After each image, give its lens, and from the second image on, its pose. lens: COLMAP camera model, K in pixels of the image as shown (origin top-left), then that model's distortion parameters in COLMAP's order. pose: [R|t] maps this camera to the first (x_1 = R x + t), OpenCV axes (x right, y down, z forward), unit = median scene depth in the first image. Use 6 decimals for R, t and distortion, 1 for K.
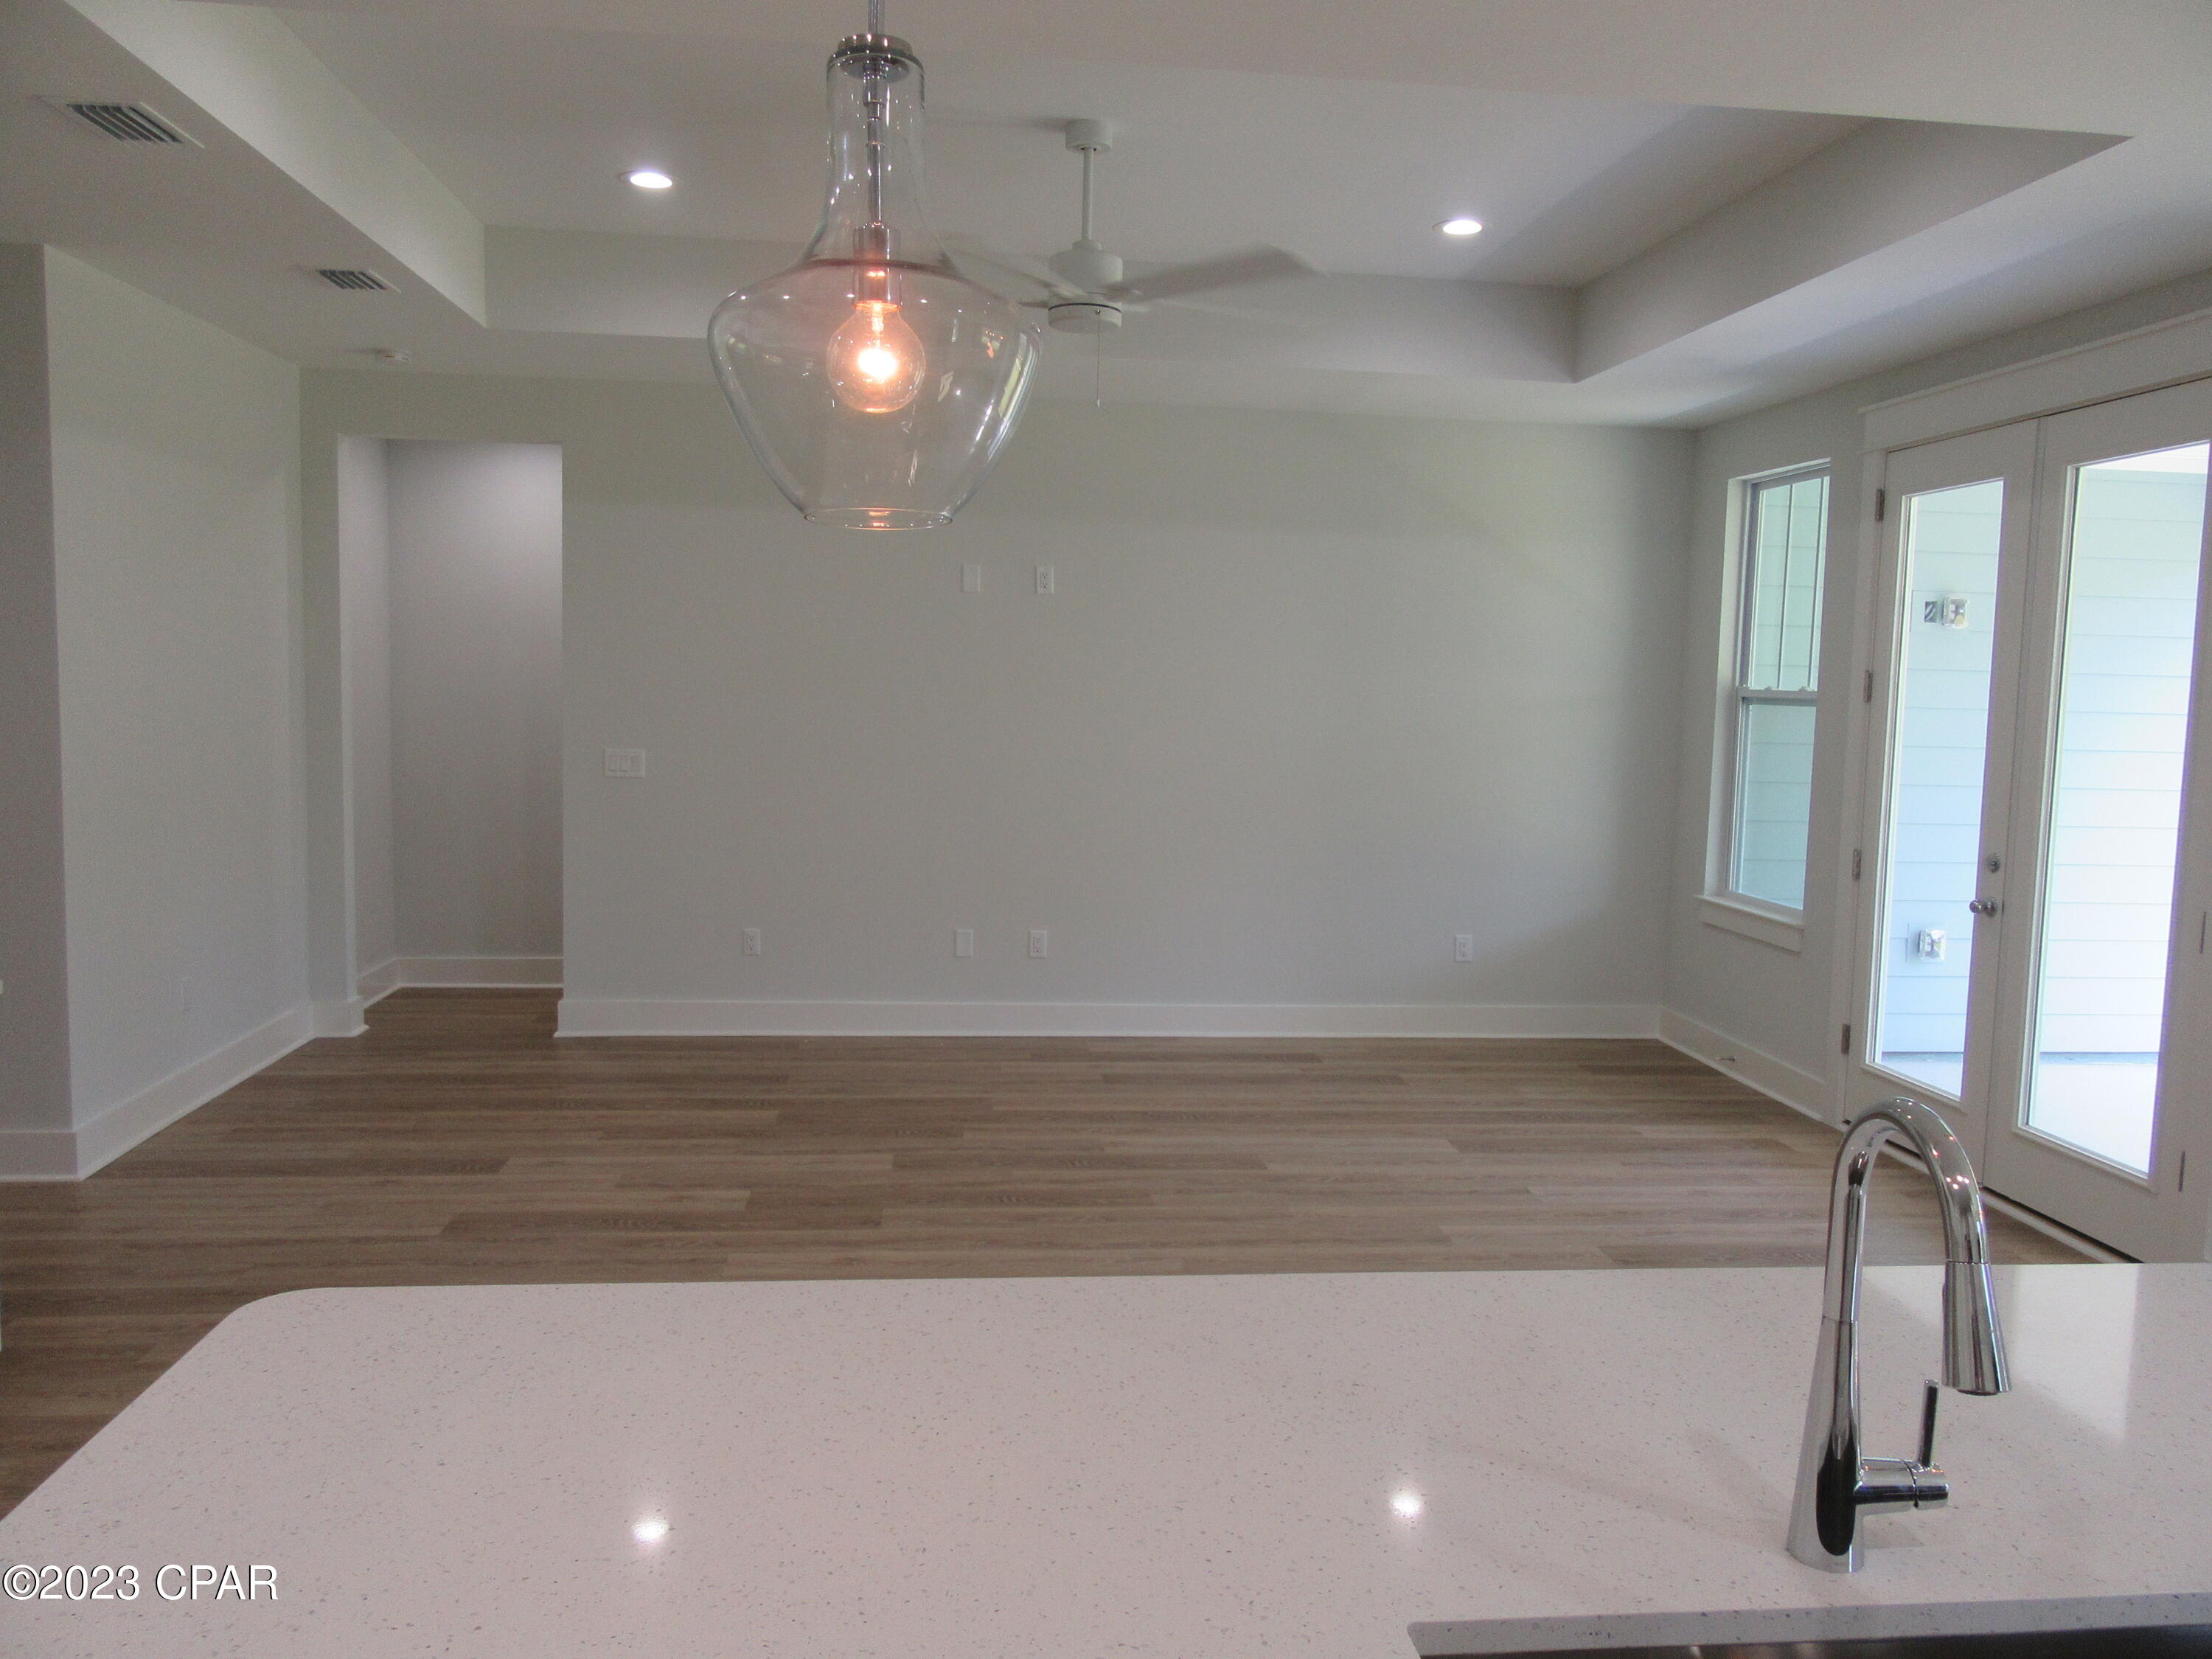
lens RADIAL K [[1649.9, 0, 1105.9], [0, 1649.9, 832.8], [0, 0, 1]] dist [-0.004449, 0.006441]
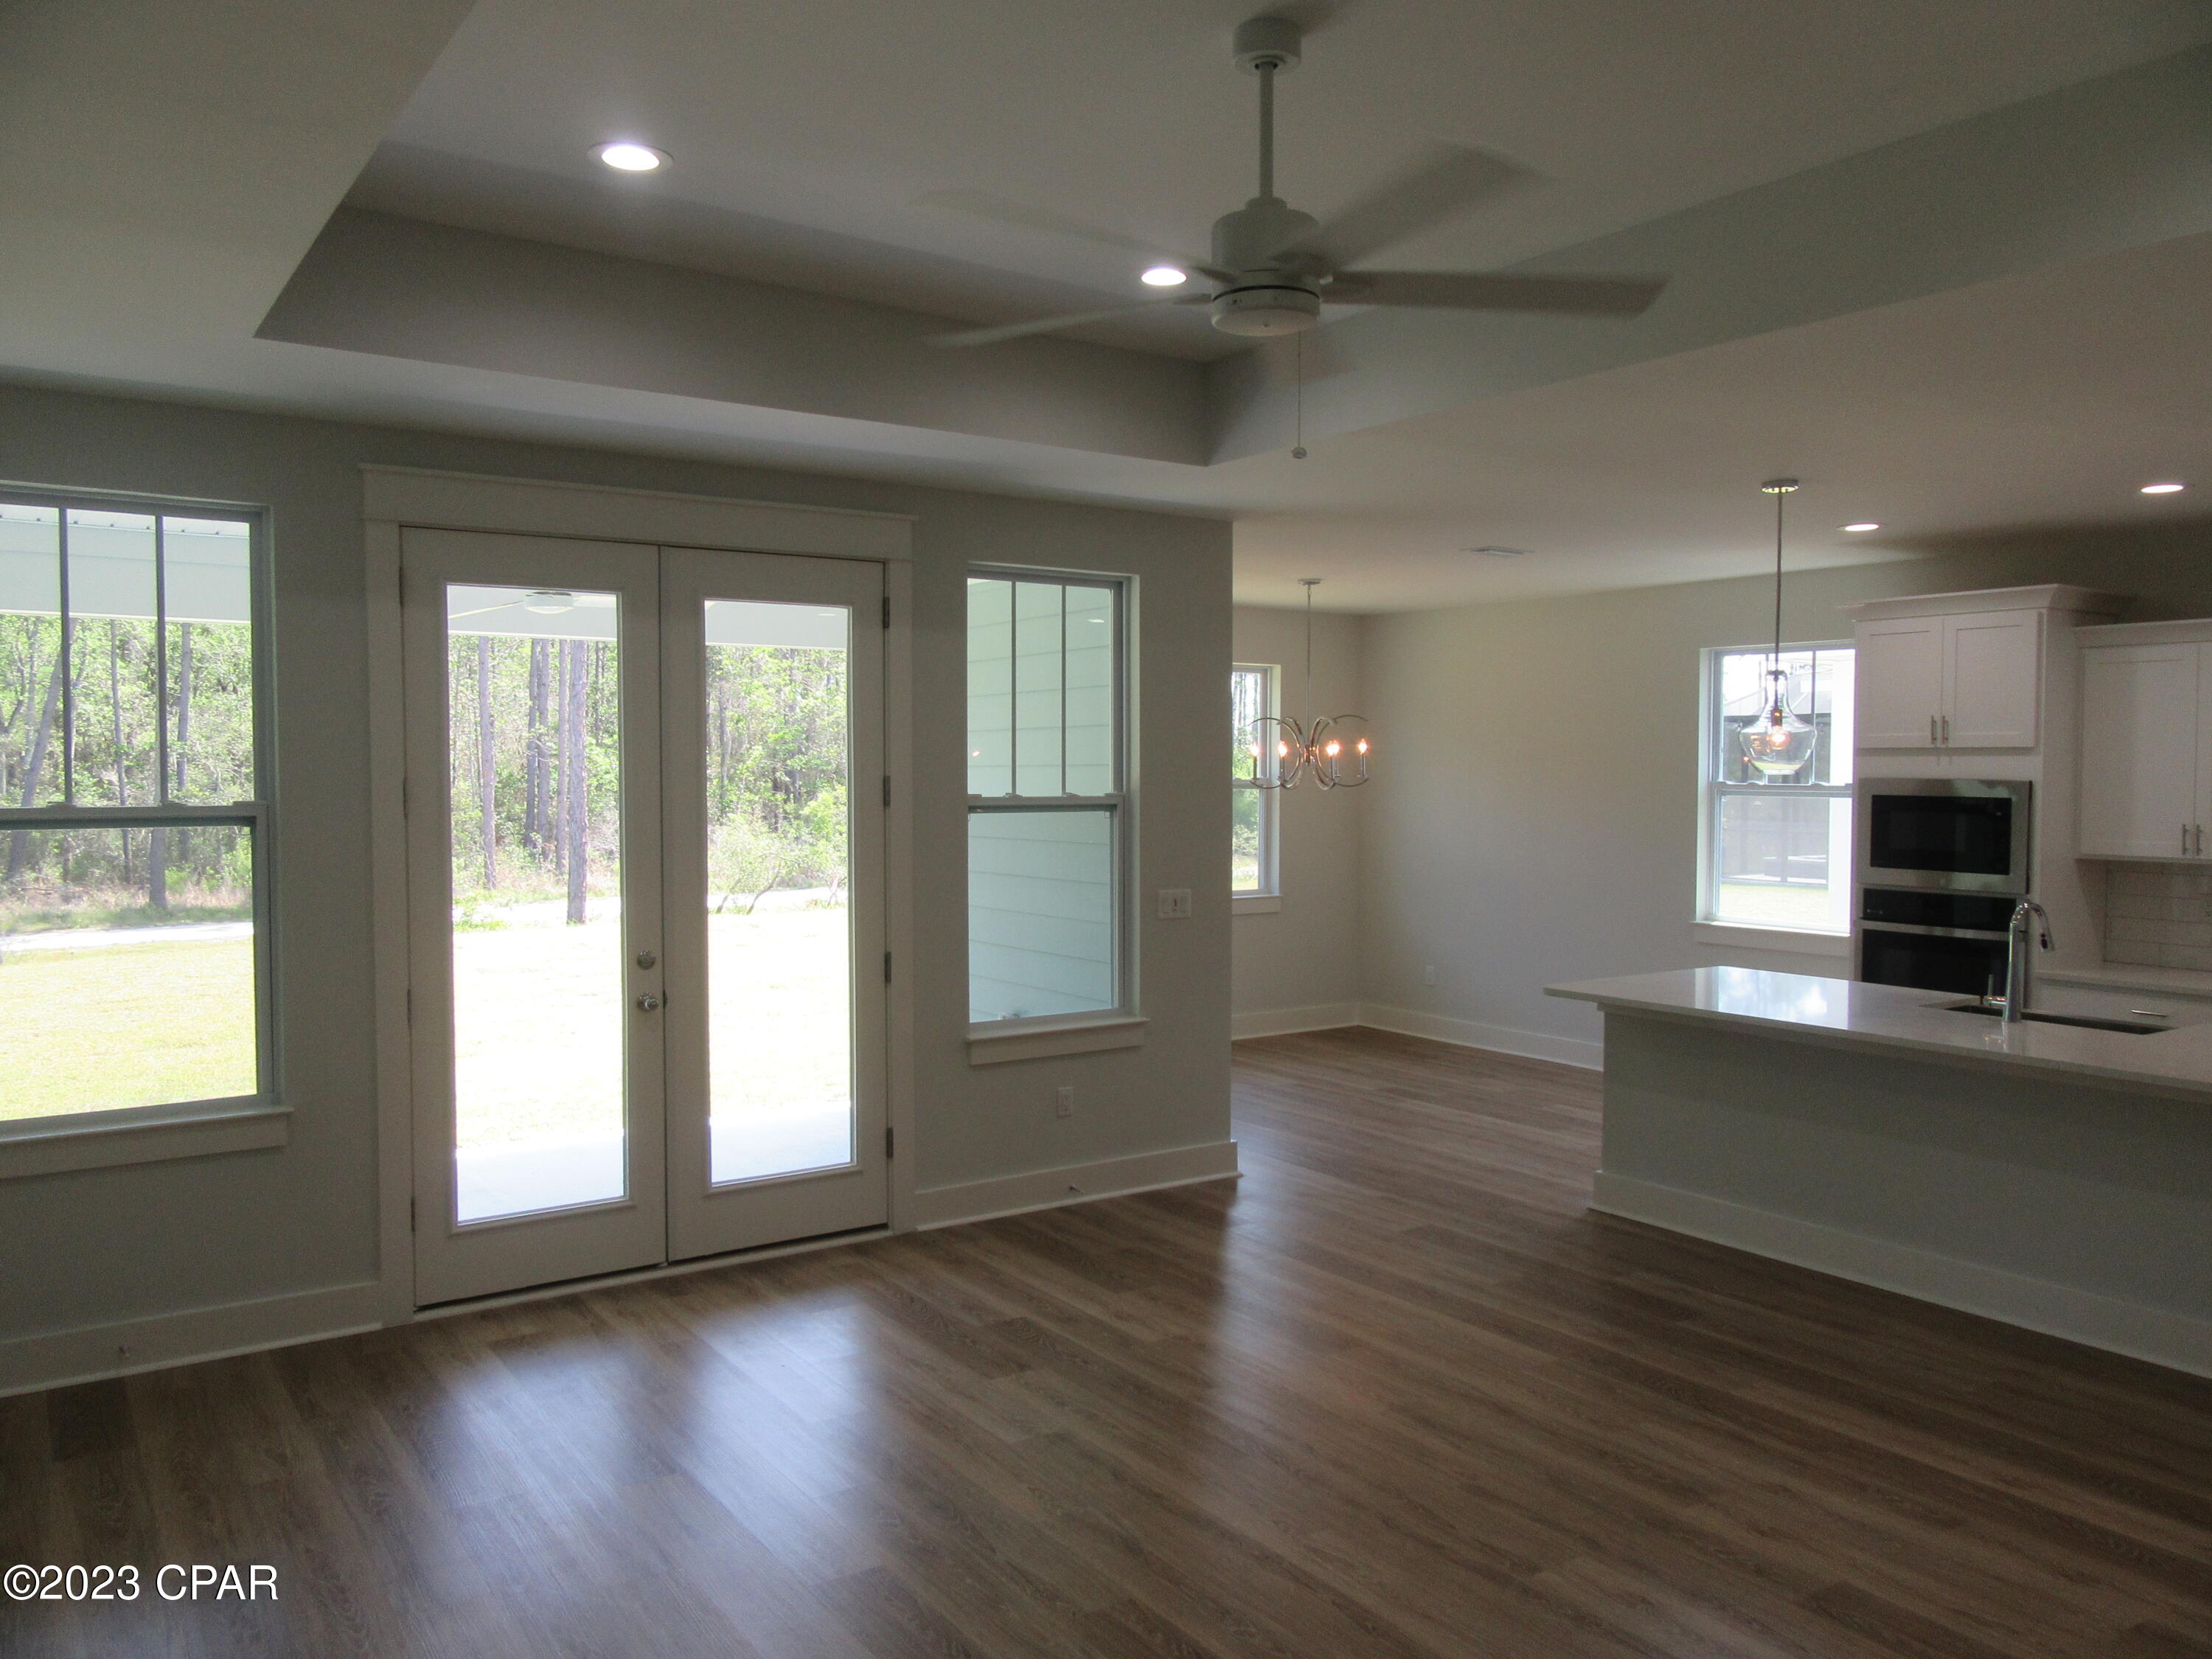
lens RADIAL K [[1649.9, 0, 1109.9], [0, 1649.9, 816.9], [0, 0, 1]] dist [-0.004449, 0.006441]
pose [[-0.478531, -0.053738, 0.876425, -0.504551], [0.068848, 0.992756, 0.098462, -0.151230], [-0.875368, 0.107457, -0.471365, 1.192319]]
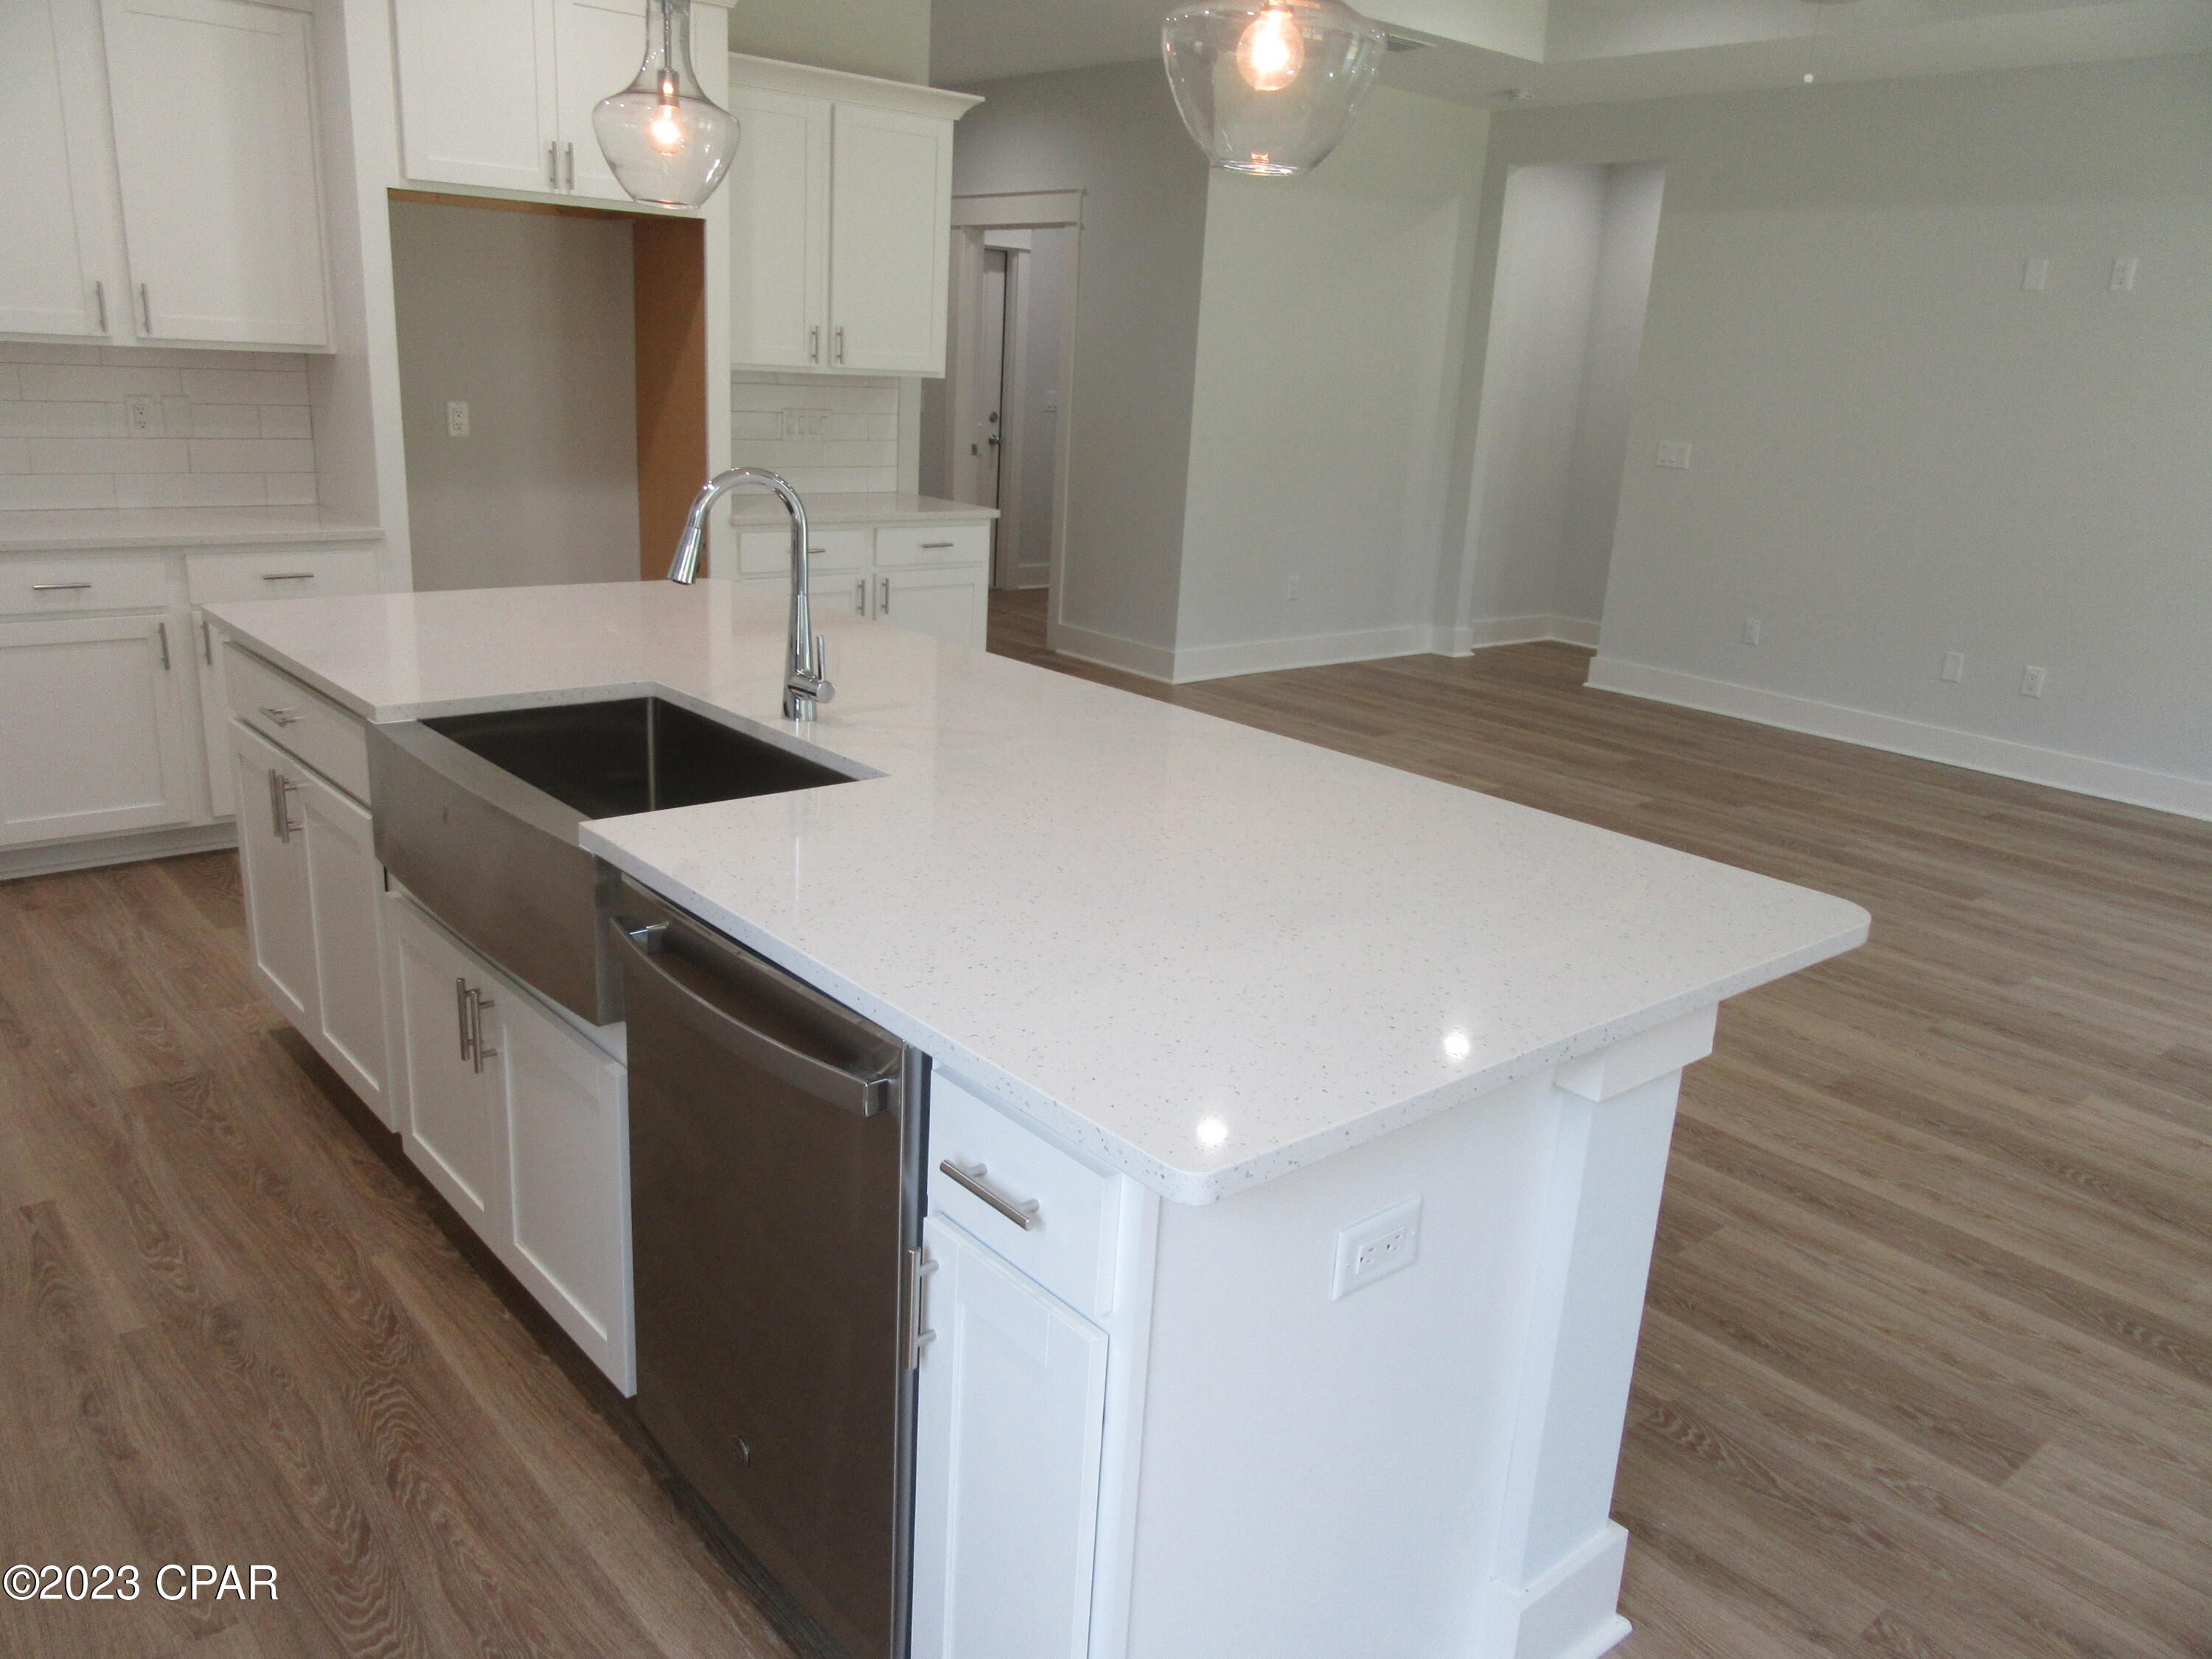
lens RADIAL K [[1649.9, 0, 1103.9], [0, 1649.9, 829.6], [0, 0, 1]] dist [-0.004449, 0.006441]
pose [[0.569161, 0.238391, -0.786909, 0.551142], [-0.123191, 0.970968, 0.205048, 0.029759], [0.812945, -0.019765, 0.582005, 0.036264]]
